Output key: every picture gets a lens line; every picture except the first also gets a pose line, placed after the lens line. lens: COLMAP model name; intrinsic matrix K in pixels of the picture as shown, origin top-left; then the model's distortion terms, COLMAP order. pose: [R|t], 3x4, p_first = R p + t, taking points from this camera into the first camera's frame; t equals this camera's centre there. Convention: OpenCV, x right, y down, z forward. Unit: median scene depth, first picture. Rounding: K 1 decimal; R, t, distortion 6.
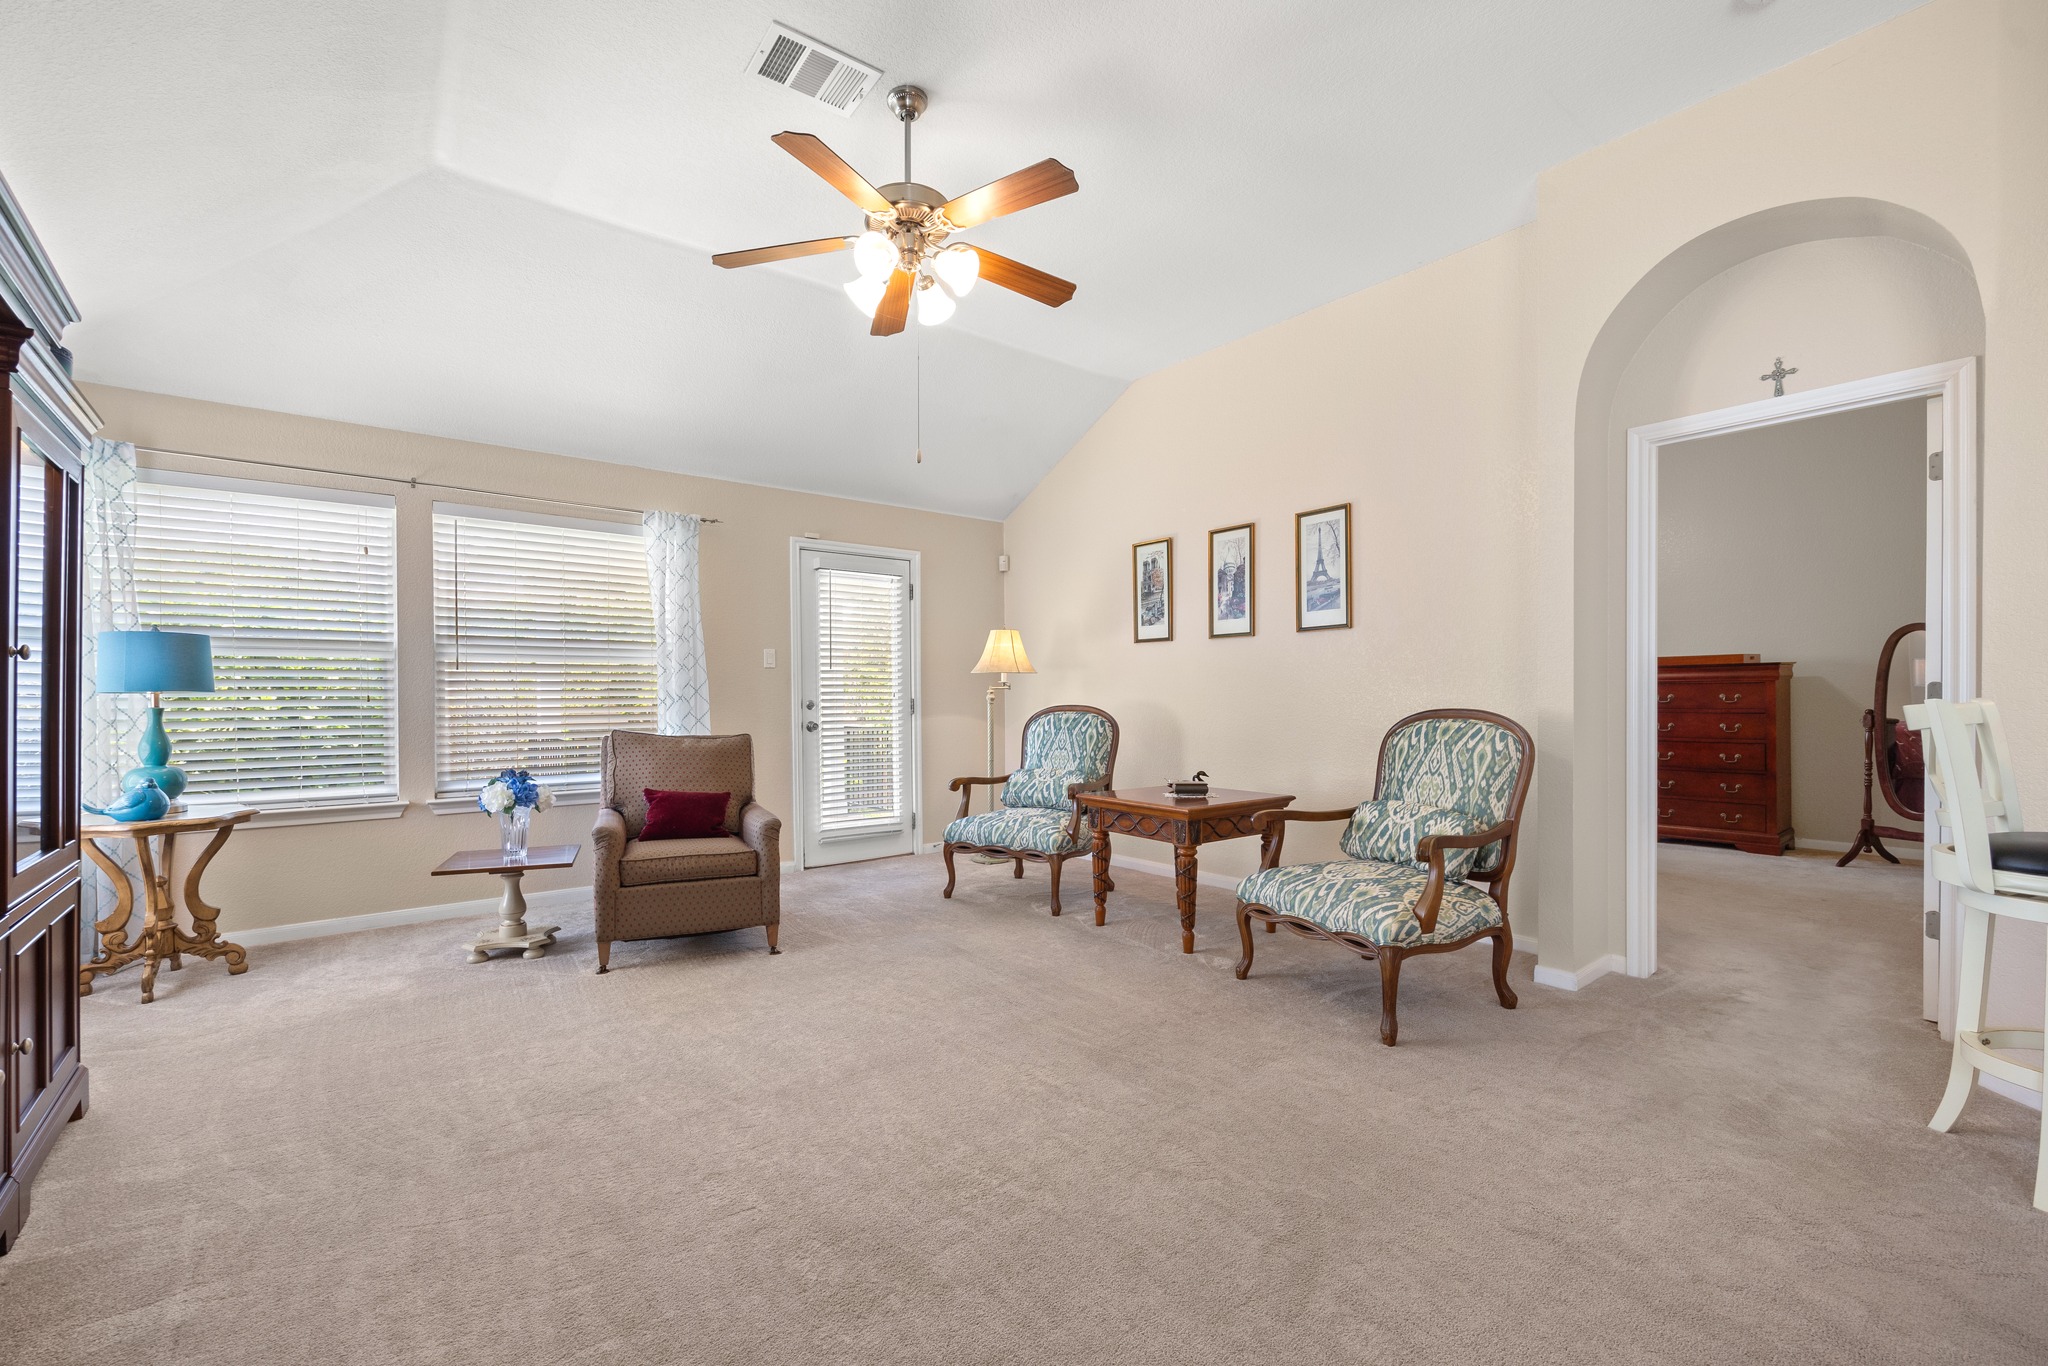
lens RADIAL K [[880.0, 0, 969.2], [0, 880.0, 689.8], [0, 0, 1]] dist [-0.007392, 0.000004]
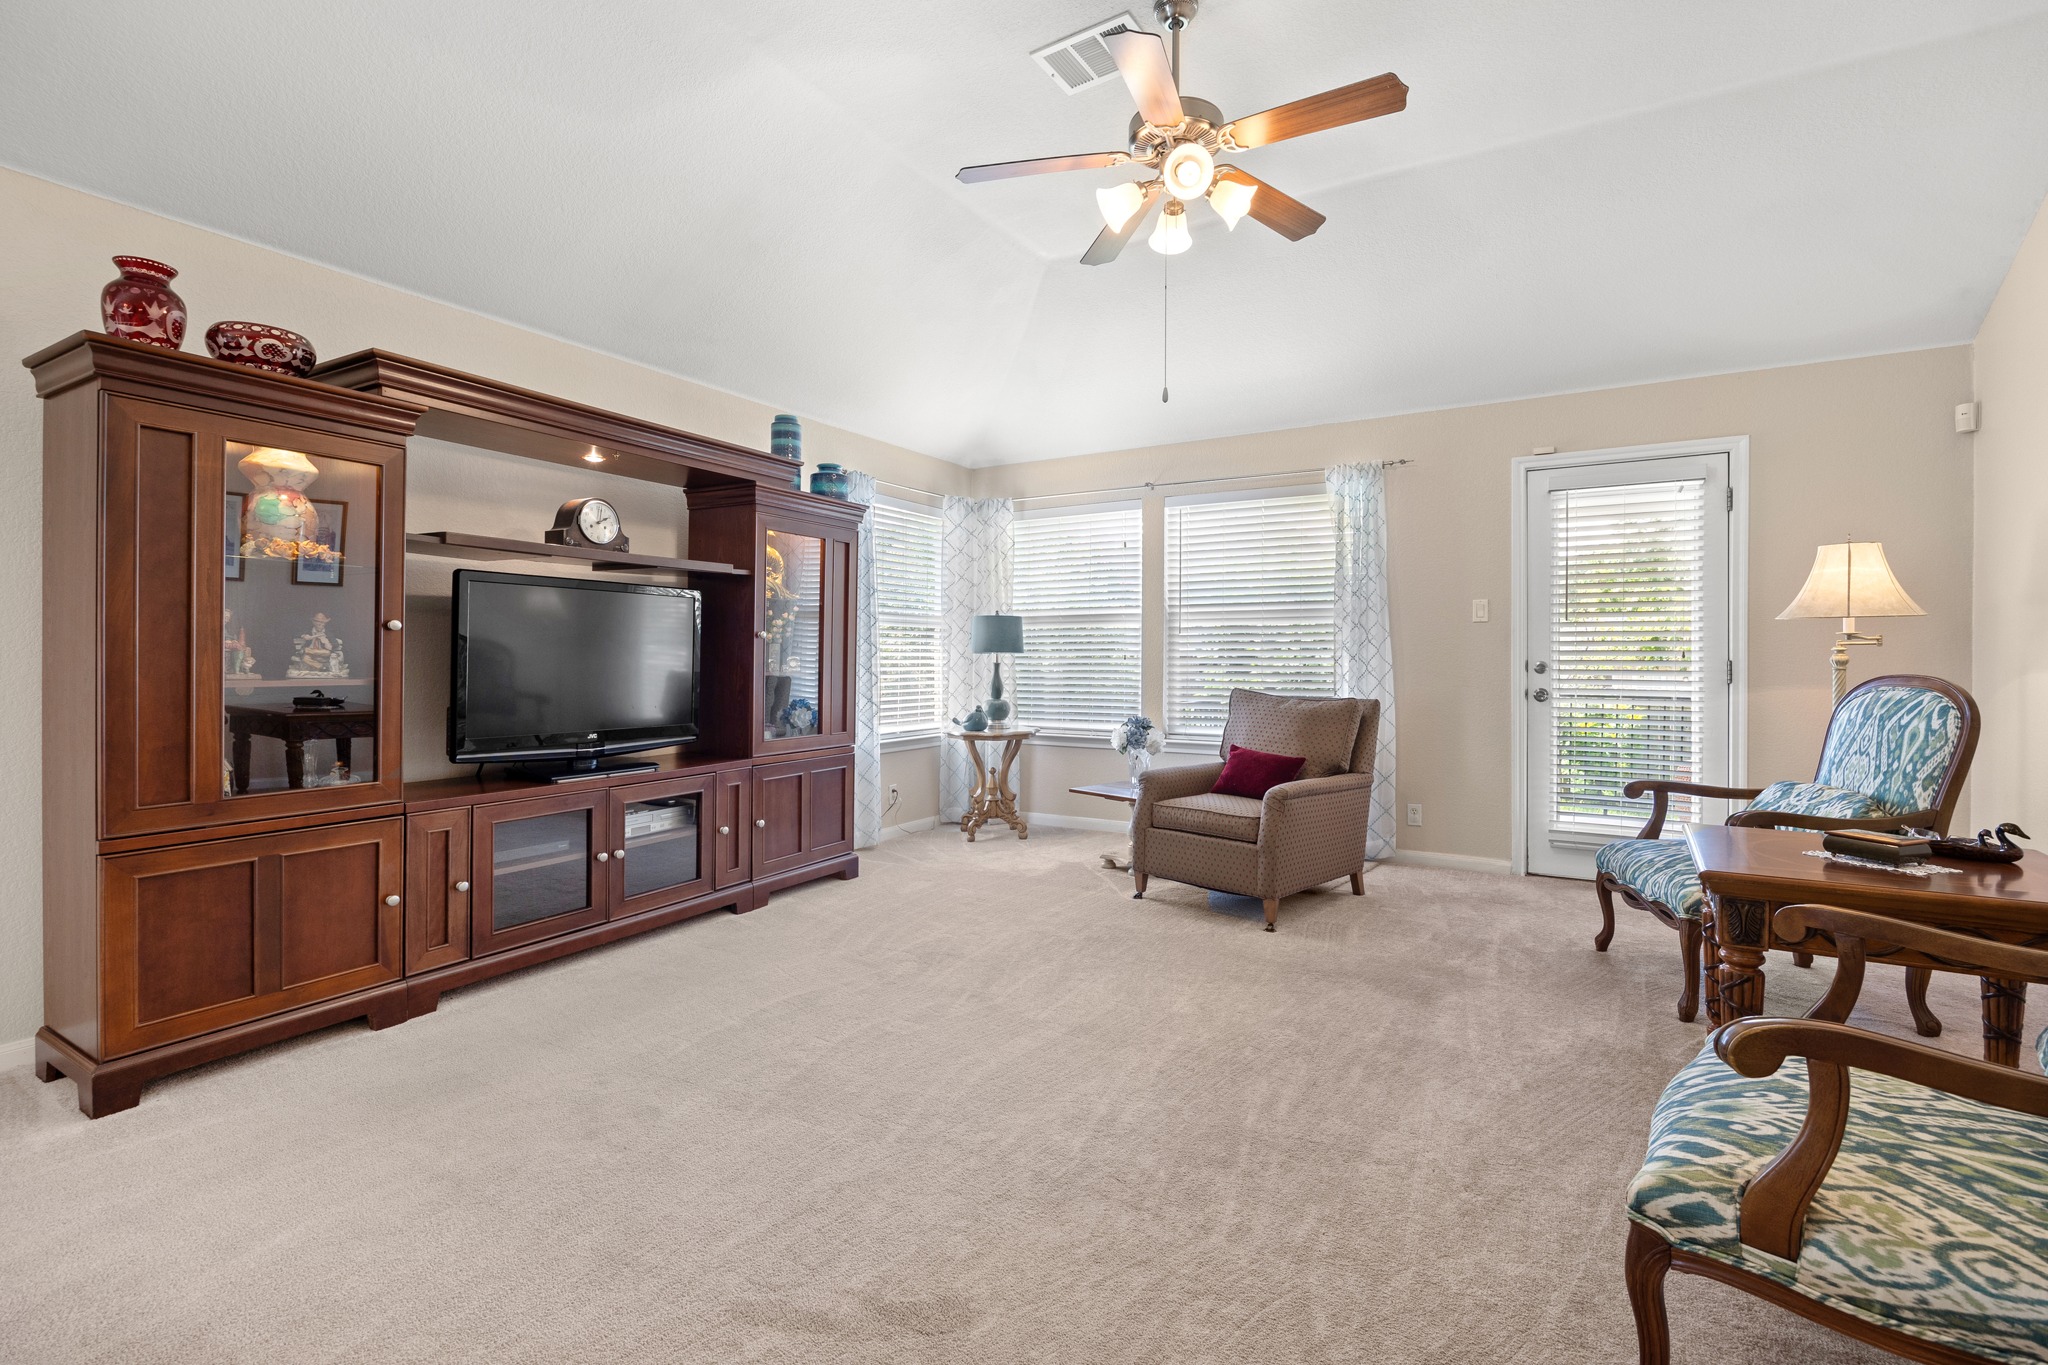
lens RADIAL K [[913.9, 0, 1011.2], [0, 913.9, 647.3], [0, 0, 1]] dist [-0.016665, -0.000177]
pose [[0.353973, -0.004015, -0.935247, 0.542871], [0.008416, 0.999964, -0.001107, -0.004560], [0.935218, -0.007479, 0.353994, 0.360947]]
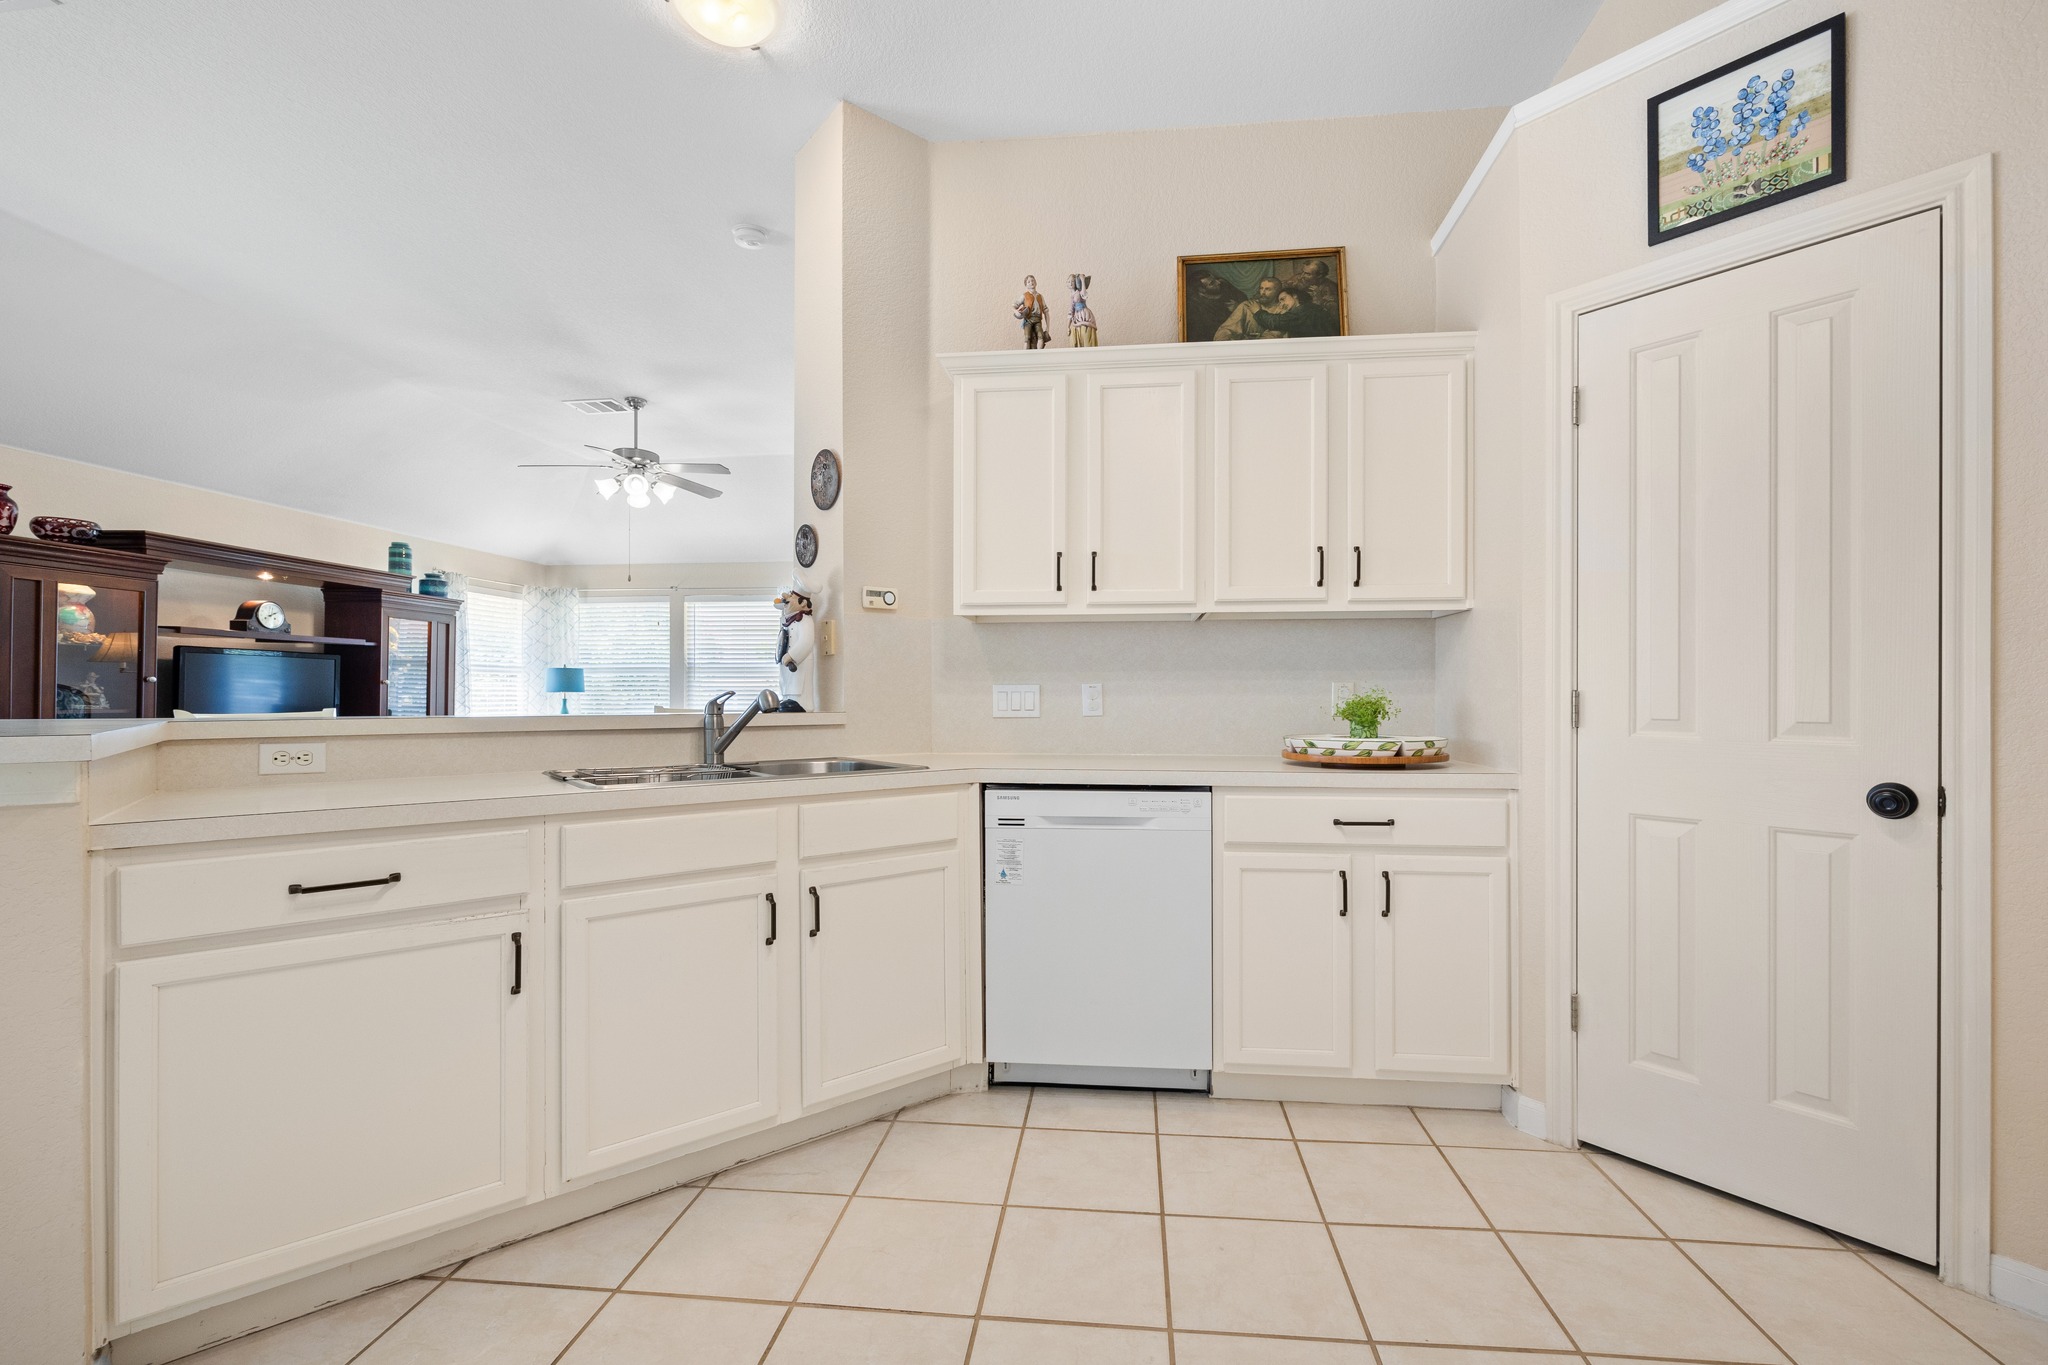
lens RADIAL K [[825.4, 0, 1055.5], [0, 825.4, 691.0], [0, 0, 1]] dist [0.001283, -0.000689]
pose [[0.746116, 0.000256, -0.665816, 1.354746], [0.008218, 0.999920, 0.009592, -0.009777], [0.665765, -0.012628, 0.746054, 0.163338]]
